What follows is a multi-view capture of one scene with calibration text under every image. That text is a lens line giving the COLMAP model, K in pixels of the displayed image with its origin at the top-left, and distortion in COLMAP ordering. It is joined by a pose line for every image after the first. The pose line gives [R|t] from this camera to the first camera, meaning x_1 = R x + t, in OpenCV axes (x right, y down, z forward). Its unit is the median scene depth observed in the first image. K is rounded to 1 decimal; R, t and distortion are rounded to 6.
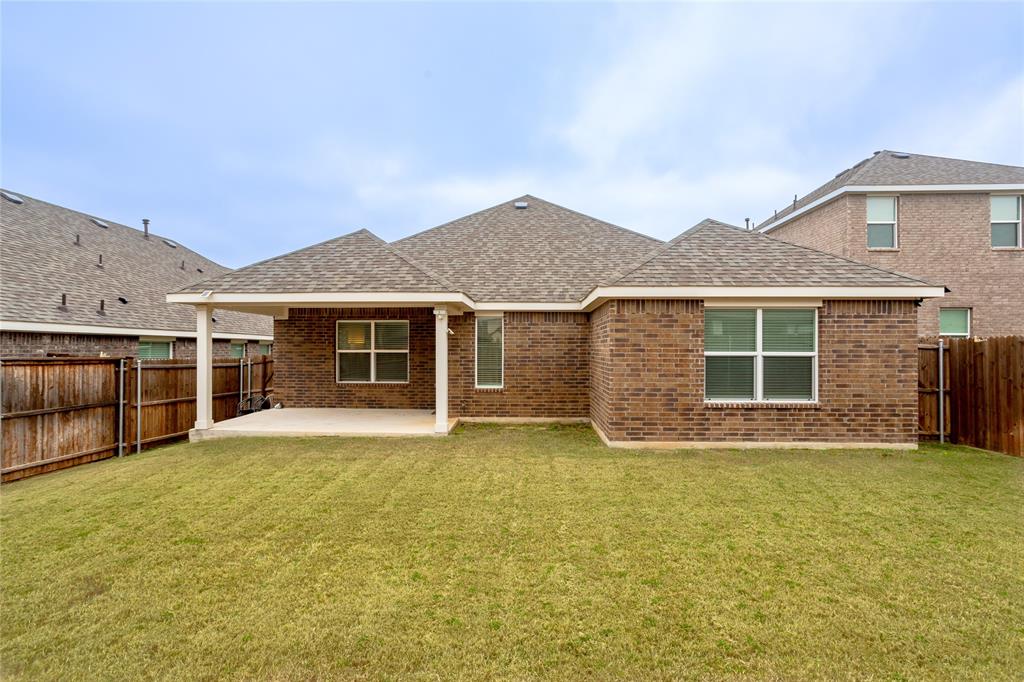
lens RADIAL K [[496.8, 0, 509.0], [0, 496.8, 343.7], [0, 0, 1]] dist [-0.008901, 0.000140]
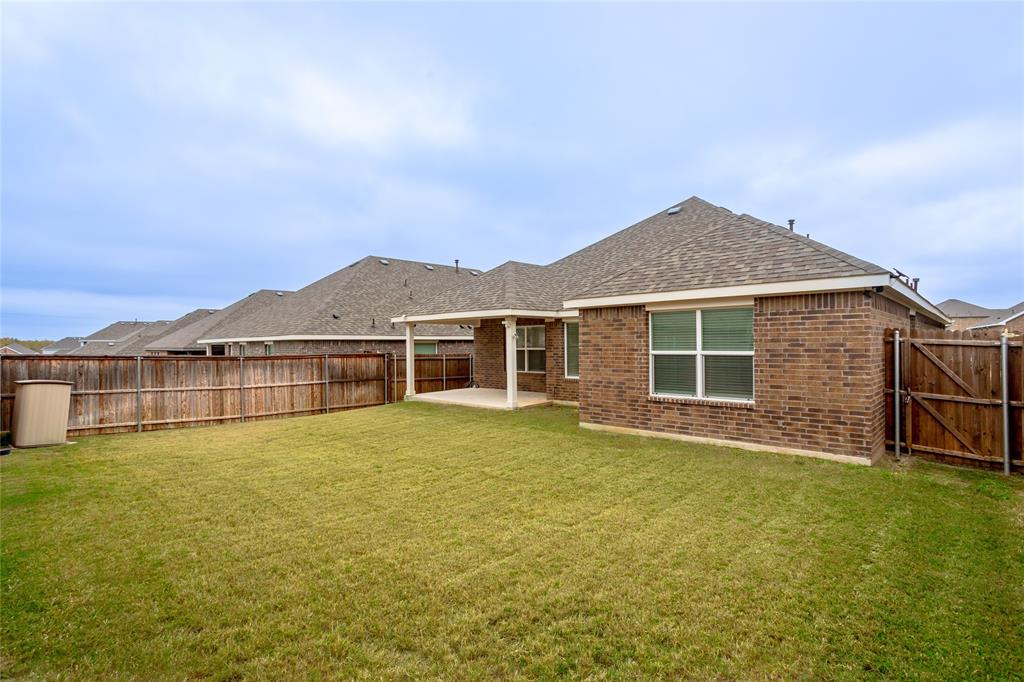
lens RADIAL K [[496.8, 0, 509.0], [0, 496.8, 343.7], [0, 0, 1]] dist [-0.008901, 0.000140]
pose [[0.740016, -0.009108, -0.672528, 0.918687], [0.017861, 0.999822, 0.006113, -0.012518], [0.672352, -0.016536, 0.740047, -0.046686]]
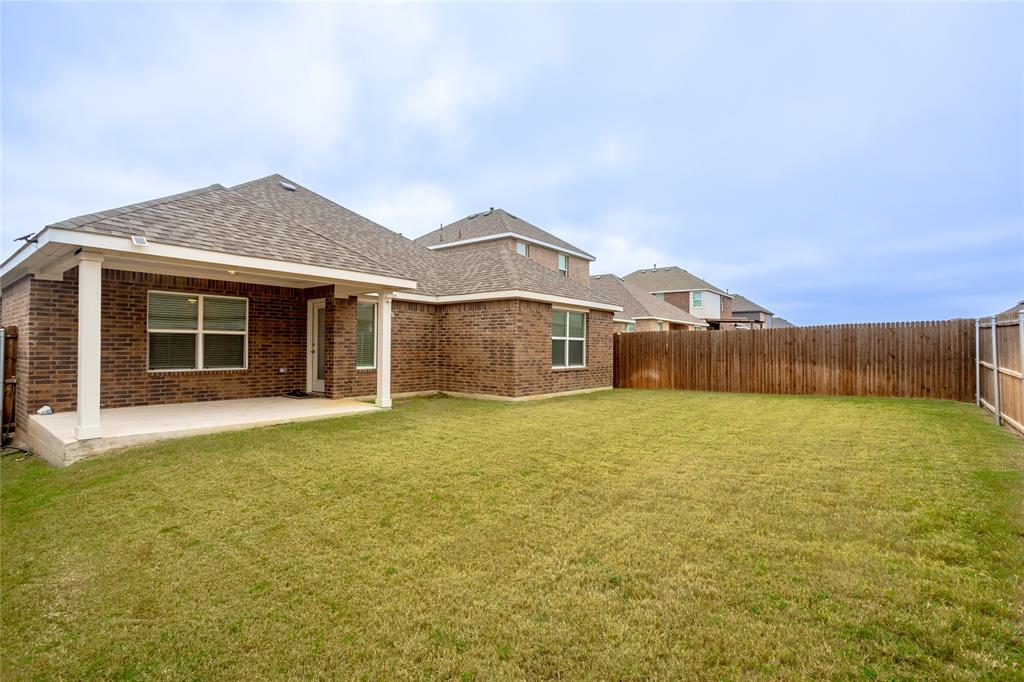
lens RADIAL K [[496.8, 0, 509.0], [0, 496.8, 343.7], [0, 0, 1]] dist [-0.008901, 0.000140]
pose [[0.598505, 0.009784, 0.801060, -0.952562], [-0.015235, 0.999884, -0.000829, 0.042308], [-0.800975, -0.011708, 0.598584, 0.160659]]
